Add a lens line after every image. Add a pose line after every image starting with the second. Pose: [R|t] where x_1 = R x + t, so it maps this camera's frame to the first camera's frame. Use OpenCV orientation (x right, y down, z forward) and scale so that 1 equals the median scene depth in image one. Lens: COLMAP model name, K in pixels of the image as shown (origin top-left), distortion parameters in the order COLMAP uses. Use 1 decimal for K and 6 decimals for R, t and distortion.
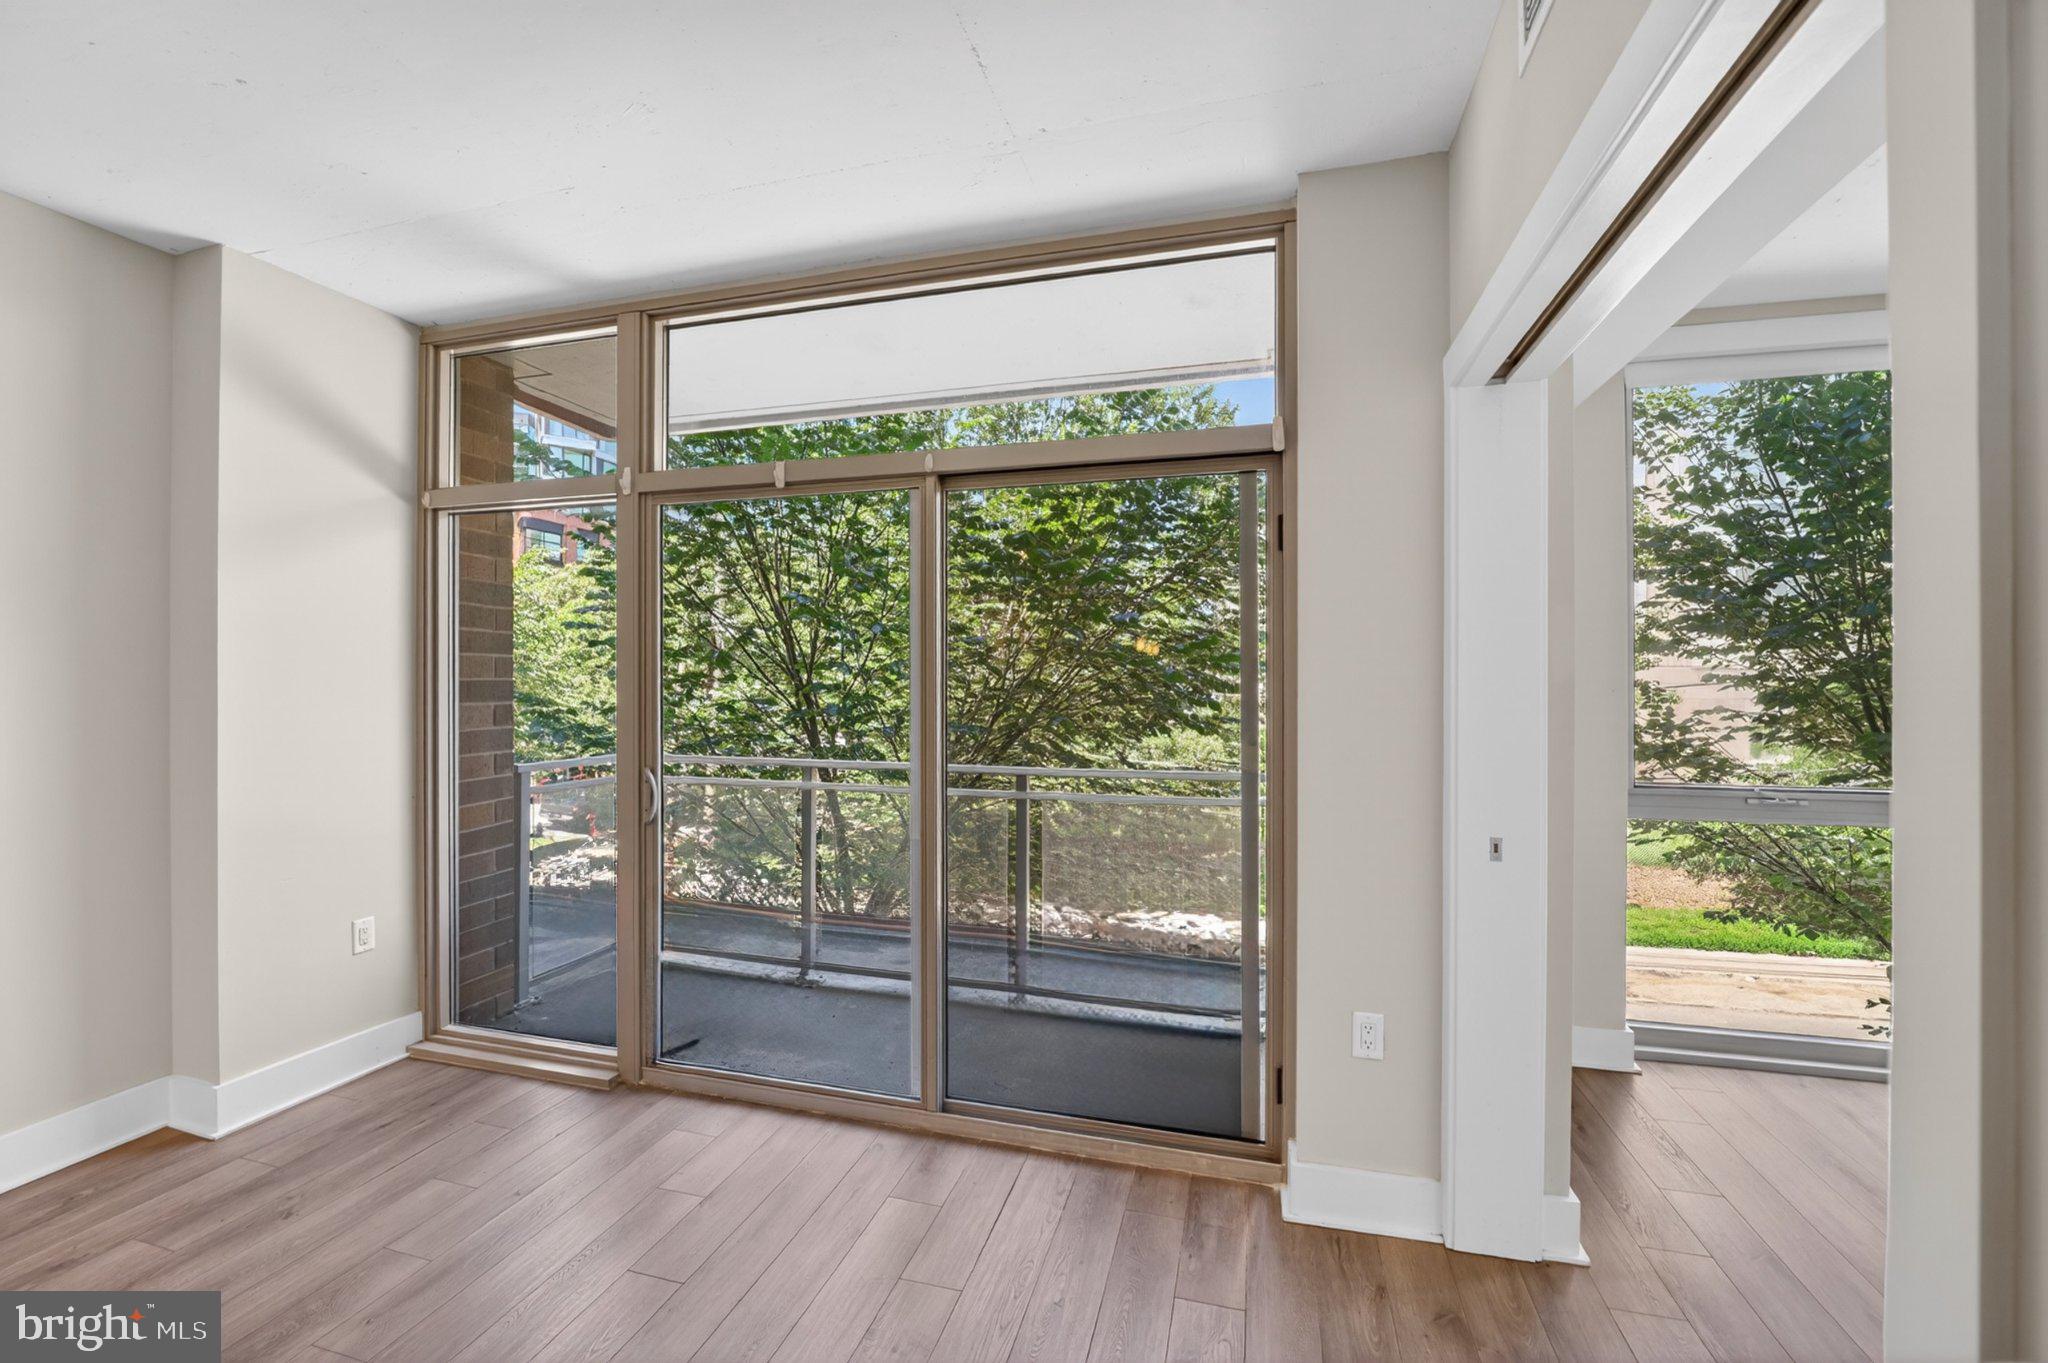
lens RADIAL K [[839.0, 0, 1024.0], [0, 839.0, 681.5], [0, 0, 1]] dist [-0.019509, -0.000203]
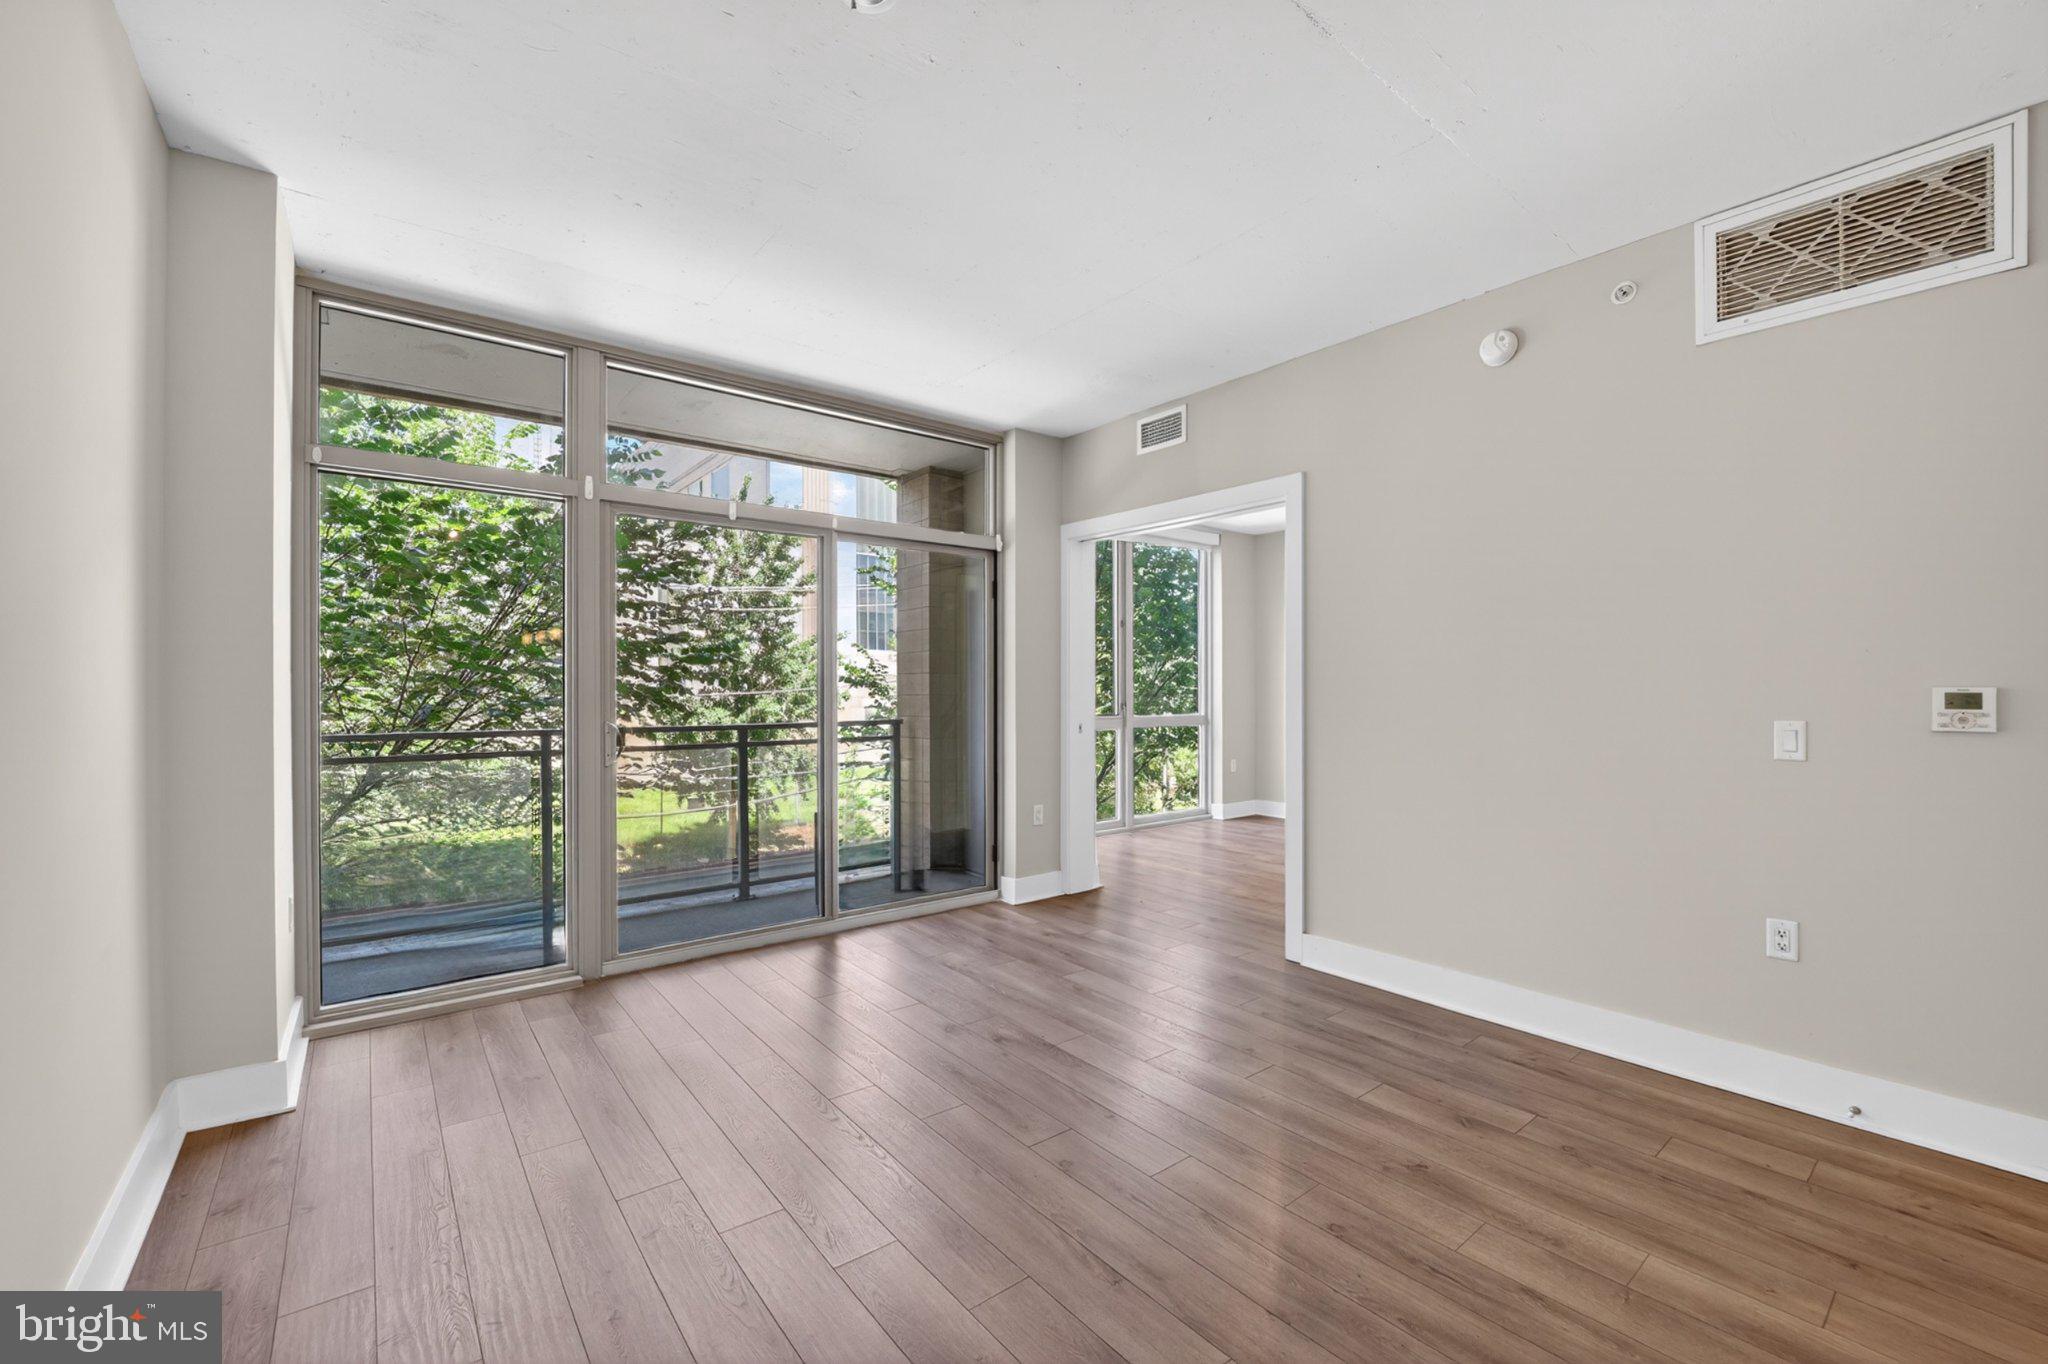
lens RADIAL K [[823.6, 0, 1020.2], [0, 823.6, 687.7], [0, 0, 1]] dist [-0.013178, 0.000240]
pose [[0.590541, -0.002476, 0.807004, -1.024369], [-0.001570, 0.999990, 0.004218, 0.045519], [-0.807006, -0.003758, 0.590531, -0.209748]]
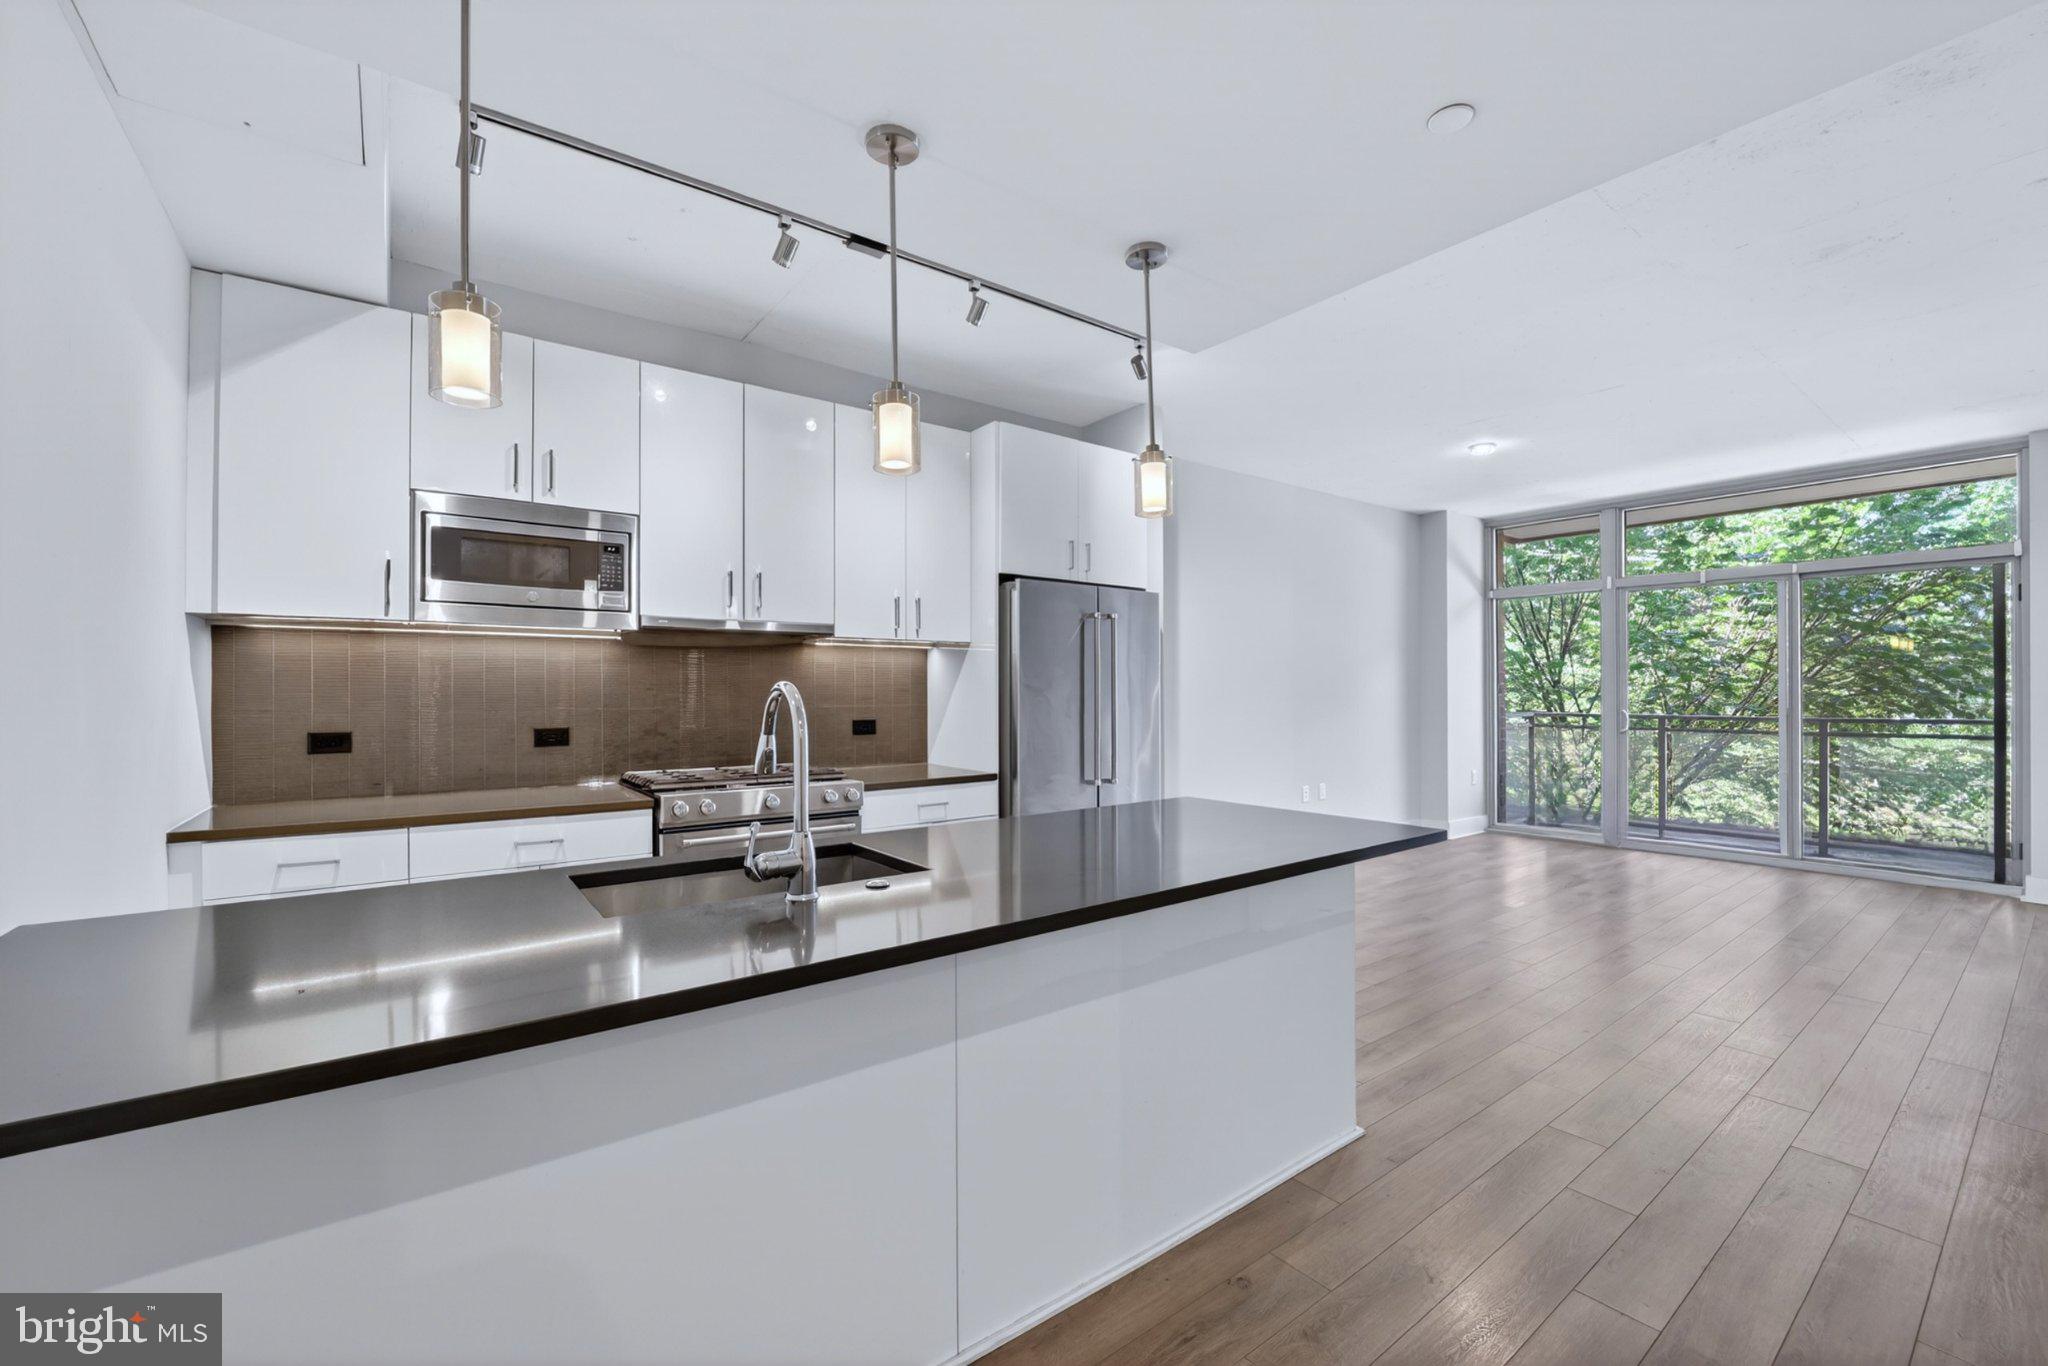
lens RADIAL K [[839.0, 0, 1024.0], [0, 839.0, 683.0], [0, 0, 1]] dist [-0.019509, -0.000203]
pose [[0.799921, -0.007146, -0.600062, -0.369982], [0.005120, 0.999974, -0.005082, 0.039198], [0.600083, 0.000993, 0.799937, -1.705379]]
